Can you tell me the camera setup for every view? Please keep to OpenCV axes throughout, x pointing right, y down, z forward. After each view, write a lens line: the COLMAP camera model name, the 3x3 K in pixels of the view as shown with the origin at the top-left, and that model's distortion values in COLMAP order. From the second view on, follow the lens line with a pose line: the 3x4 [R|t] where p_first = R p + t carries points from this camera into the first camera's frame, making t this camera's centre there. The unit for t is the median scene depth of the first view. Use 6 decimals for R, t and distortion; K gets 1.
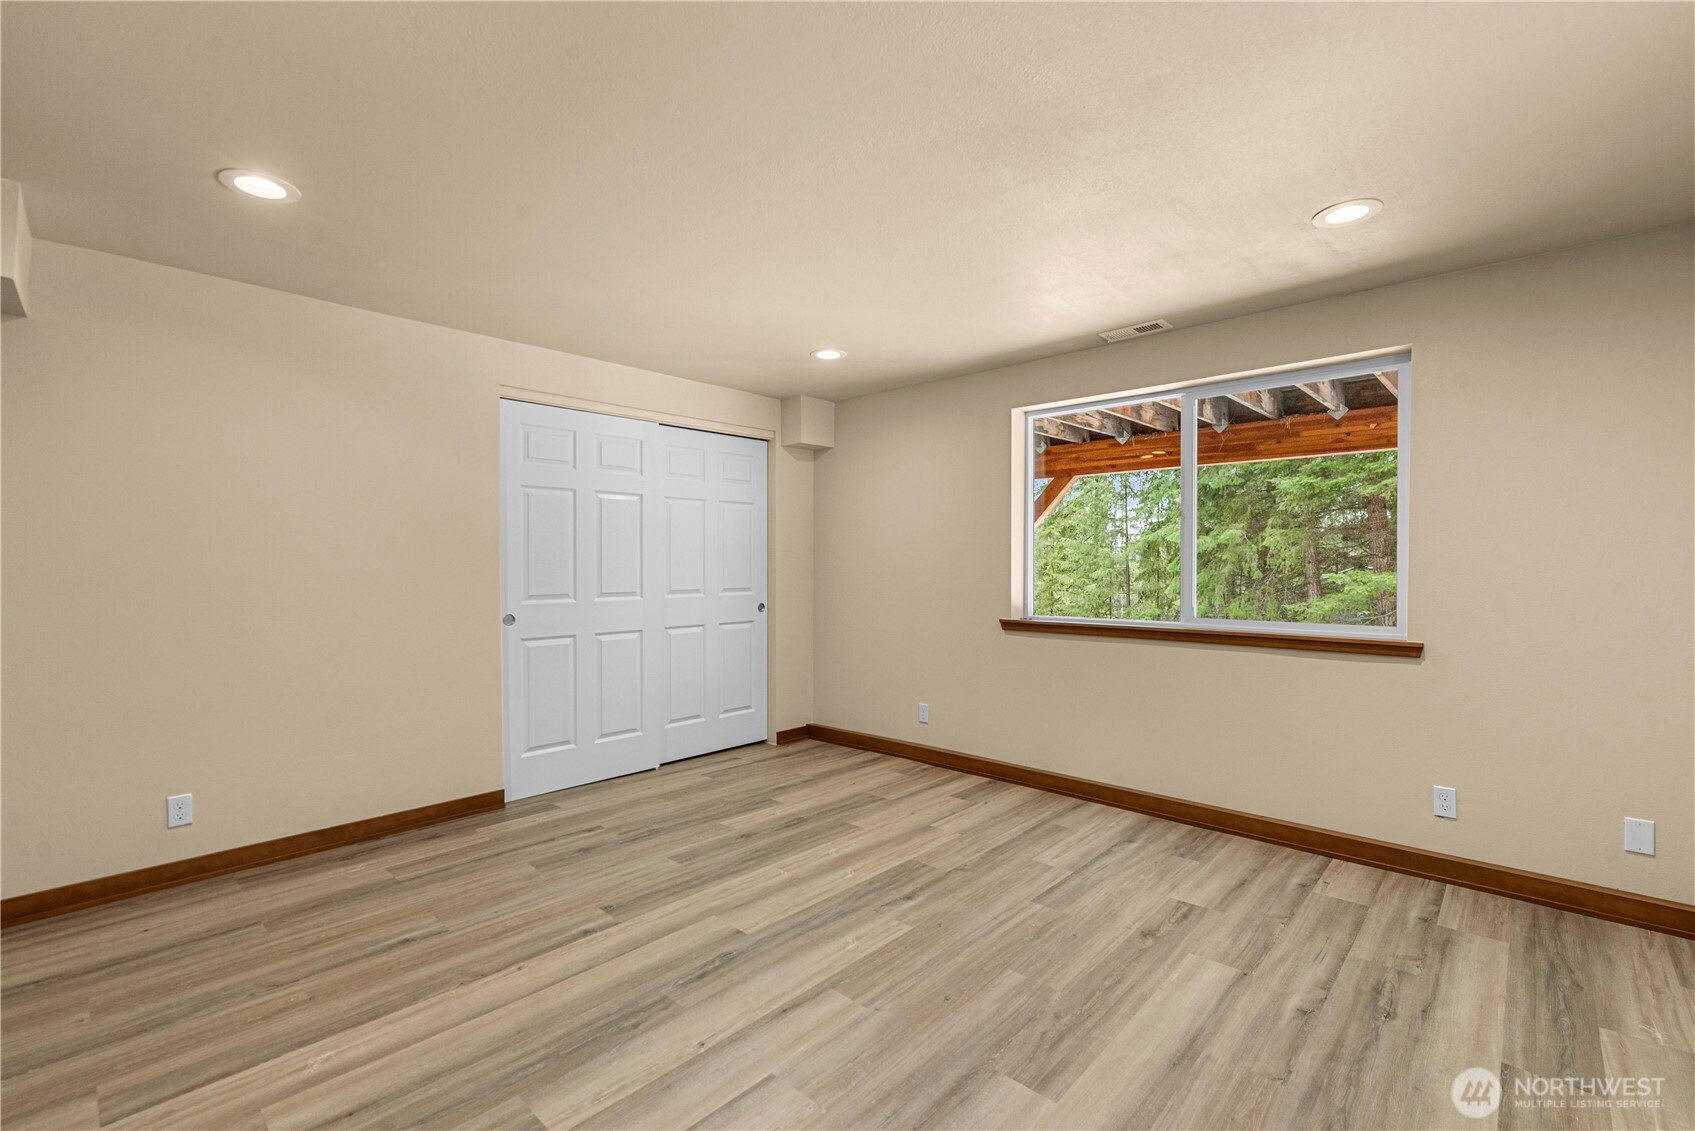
lens RADIAL K [[744.2, 0, 861.9], [0, 744.2, 569.0], [0, 0, 1]] dist [0.004769, -0.000943]
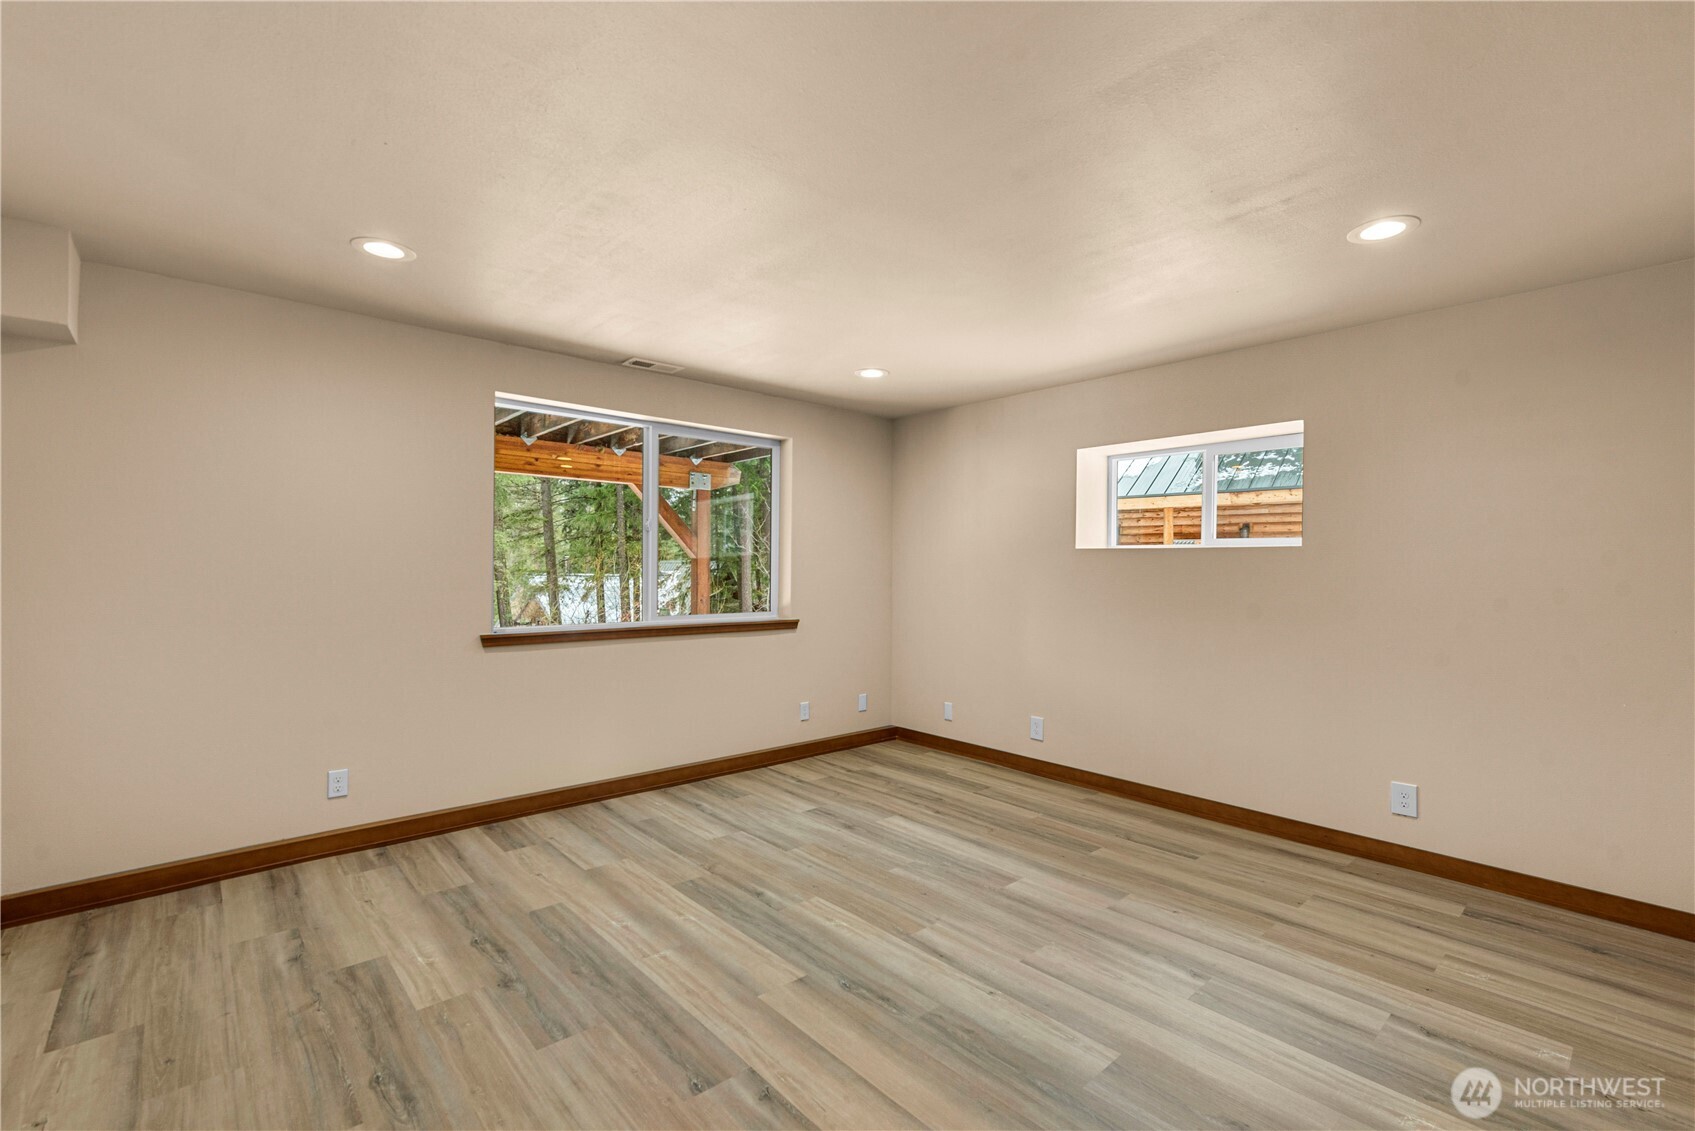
lens RADIAL K [[744.2, 0, 862.8], [0, 744.2, 564.8], [0, 0, 1]] dist [0.004769, -0.000943]
pose [[0.085967, 0.008762, 0.996259, -0.808659], [-0.001740, 0.999961, -0.008644, -0.007234], [-0.996296, -0.000990, 0.085979, 0.643155]]
